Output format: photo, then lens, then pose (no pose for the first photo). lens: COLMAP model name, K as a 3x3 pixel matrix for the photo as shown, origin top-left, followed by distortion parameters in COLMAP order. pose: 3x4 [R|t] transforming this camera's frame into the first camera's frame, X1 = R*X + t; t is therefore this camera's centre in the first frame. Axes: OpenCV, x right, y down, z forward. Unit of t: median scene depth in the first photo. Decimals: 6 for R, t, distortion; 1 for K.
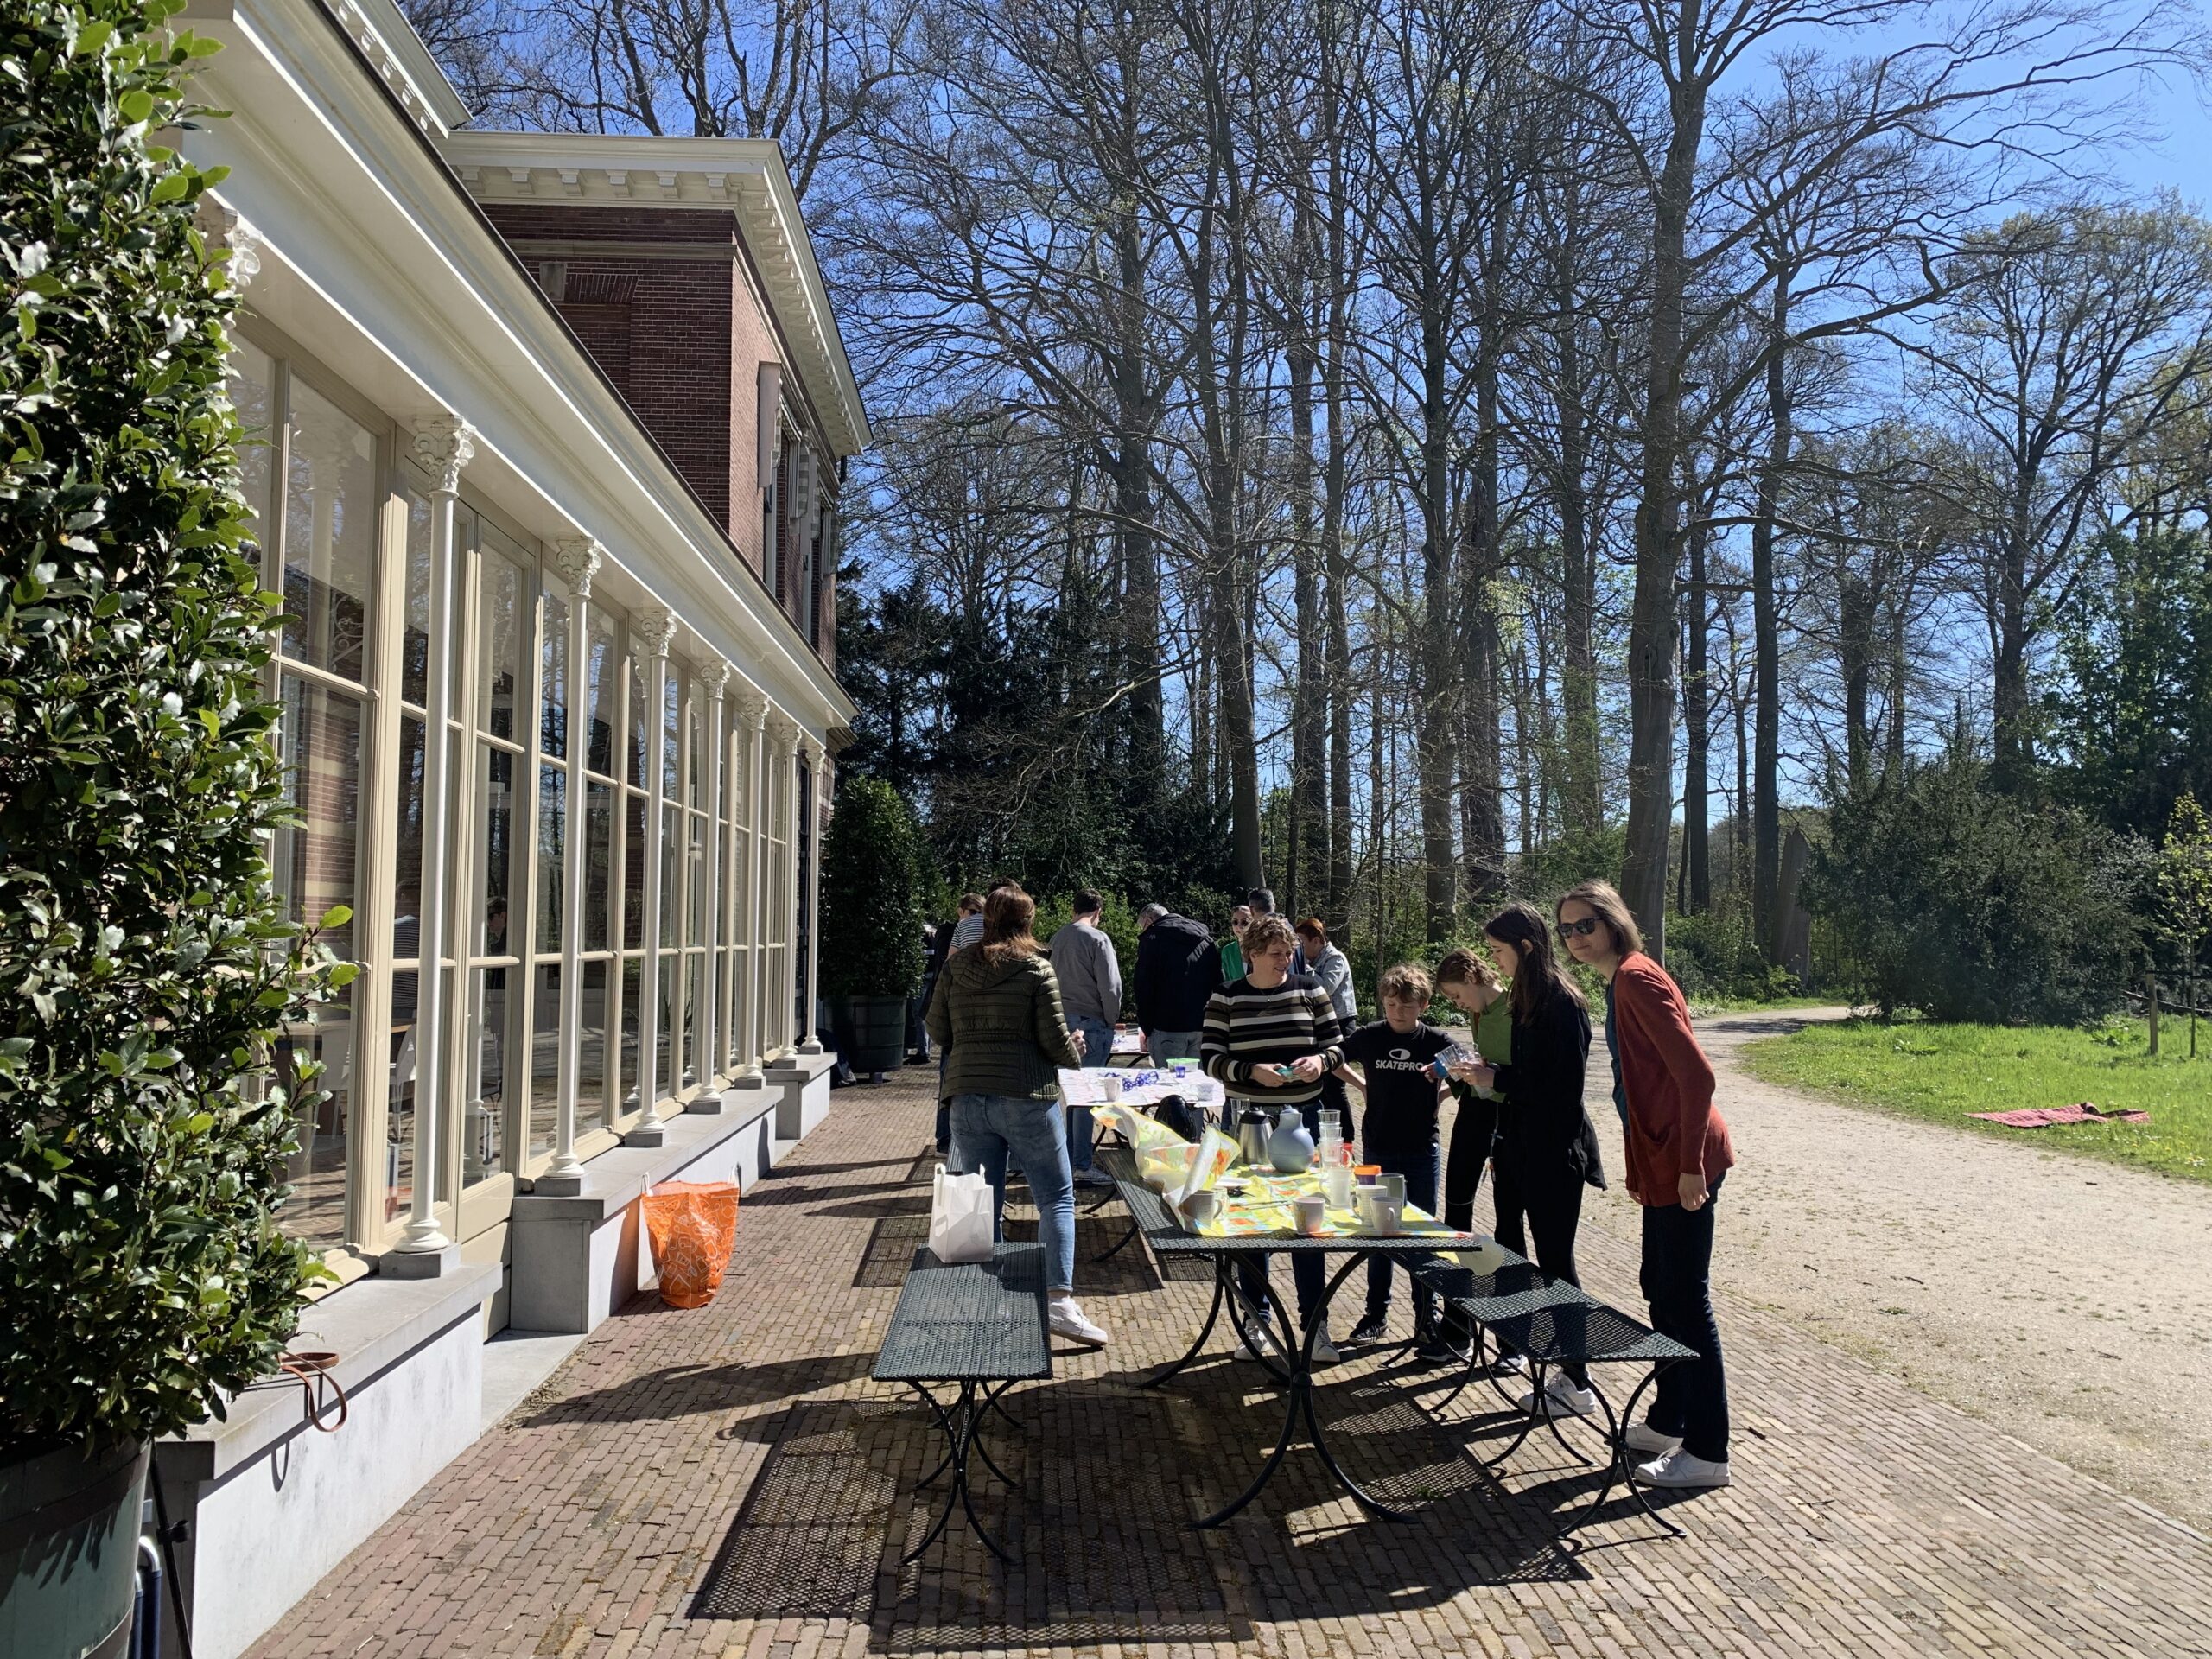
lens RADIAL K [[1670.8, 0, 1103.2], [0, 1670.8, 829.8], [0, 0, 1]] dist [-0.031057, 0.021614]
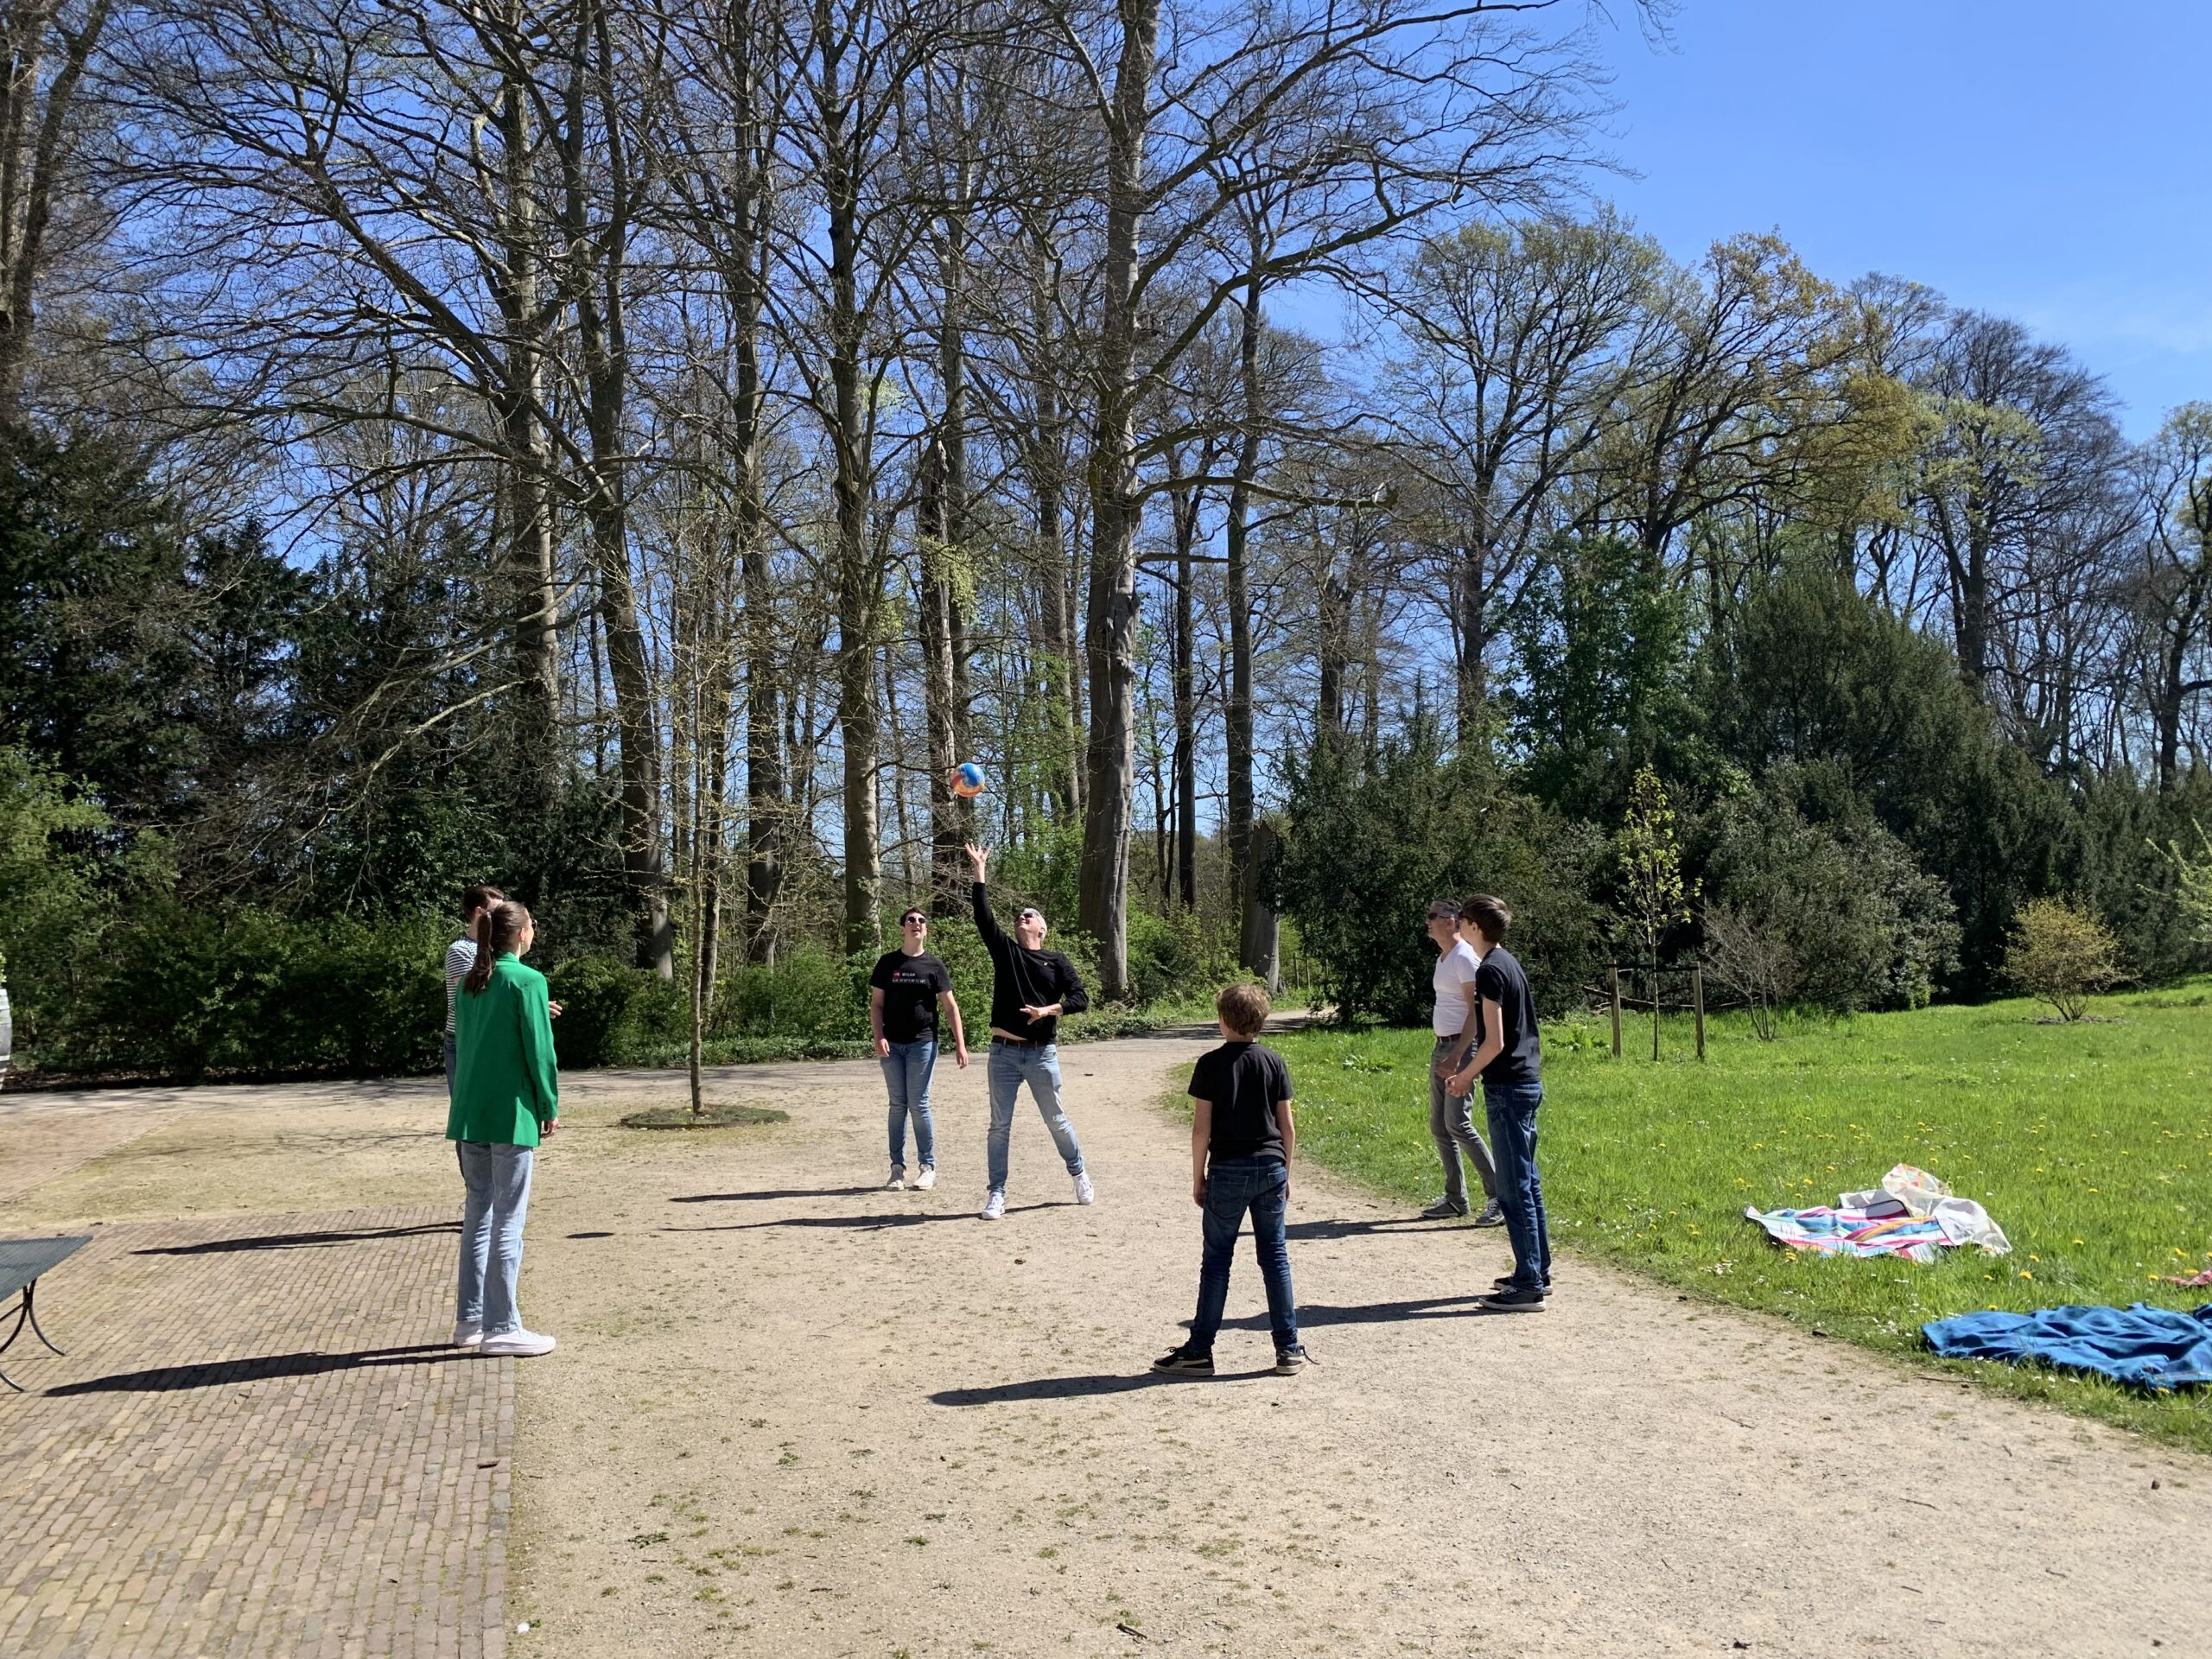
lens RADIAL K [[1670.8, 0, 1107.2], [0, 1670.8, 831.2], [0, 0, 1]] dist [-0.031057, 0.021614]
pose [[0.959978, -0.005242, 0.280028, 0.049431], [0.007224, 0.999956, -0.006046, 0.007188], [-0.279984, 0.007827, 0.959973, 0.087510]]
